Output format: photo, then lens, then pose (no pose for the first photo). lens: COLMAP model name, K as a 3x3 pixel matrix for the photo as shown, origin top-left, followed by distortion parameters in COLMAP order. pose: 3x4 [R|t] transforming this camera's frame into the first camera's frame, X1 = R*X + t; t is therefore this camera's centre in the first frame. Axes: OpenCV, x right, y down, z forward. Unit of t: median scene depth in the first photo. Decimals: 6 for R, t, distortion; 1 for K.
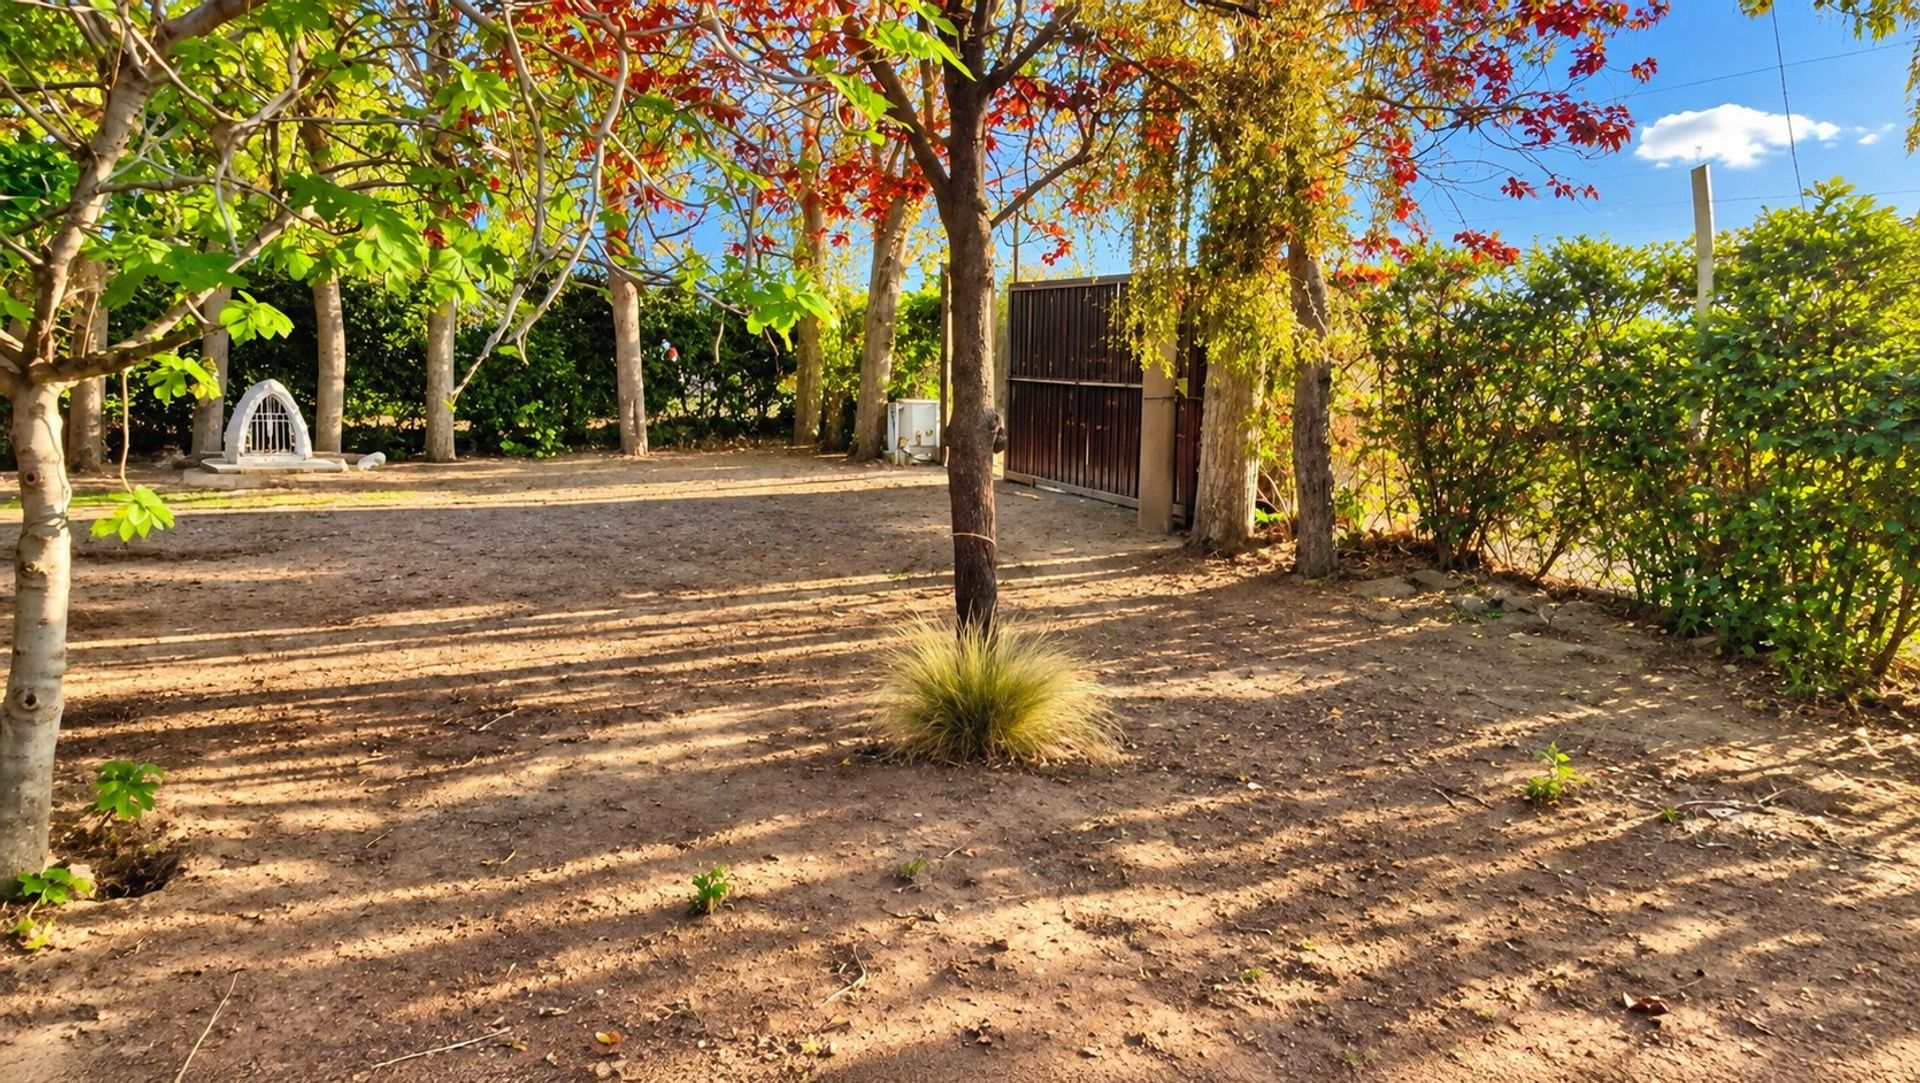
lens RADIAL K [[1350.5, 0, 888.9], [0, 1350.5, 537.7], [0, 0, 1]] dist [0.021758, 0.002174]
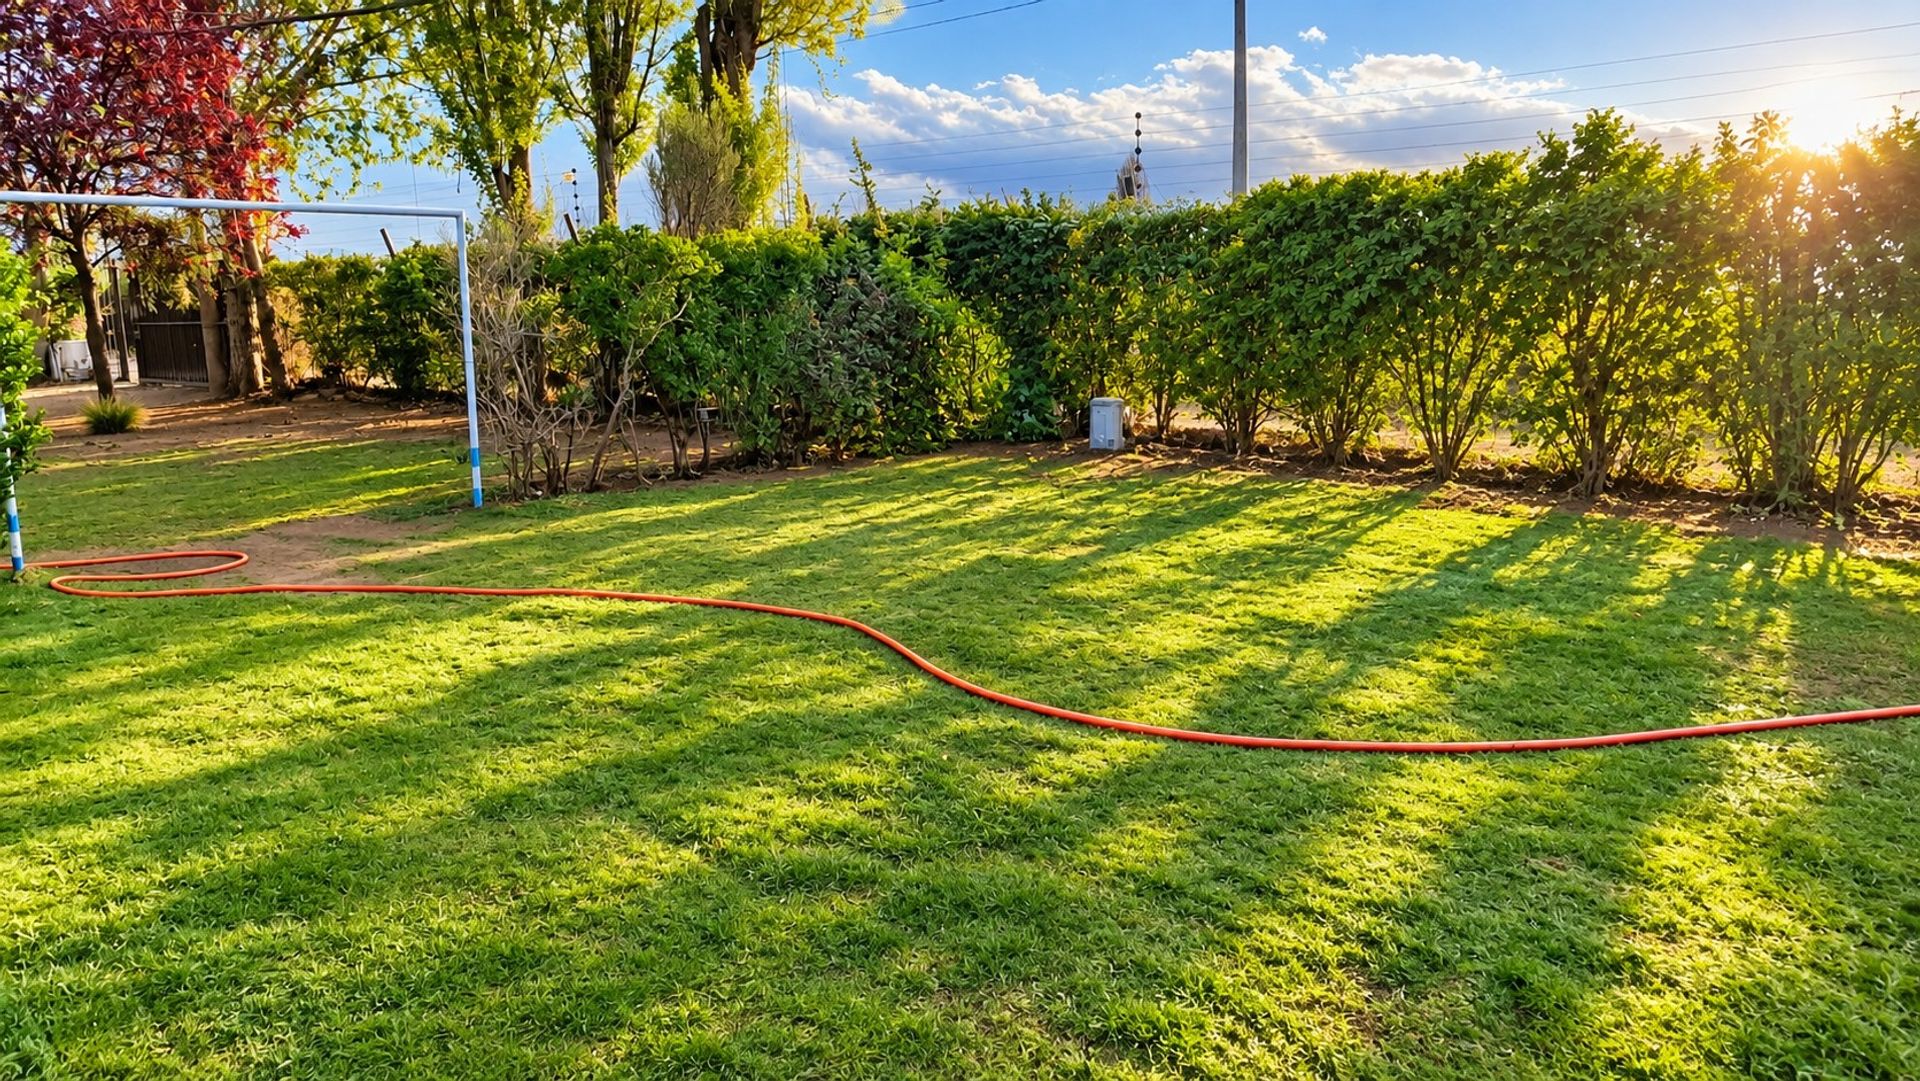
lens RADIAL K [[1350.5, 0, 888.9], [0, 1350.5, 536.7], [0, 0, 1]] dist [0.021758, 0.002174]
pose [[0.845380, -0.125560, 0.519198, -0.050654], [0.107461, 0.992086, 0.064948, 0.237288], [-0.523244, 0.000888, 0.852183, -1.634758]]
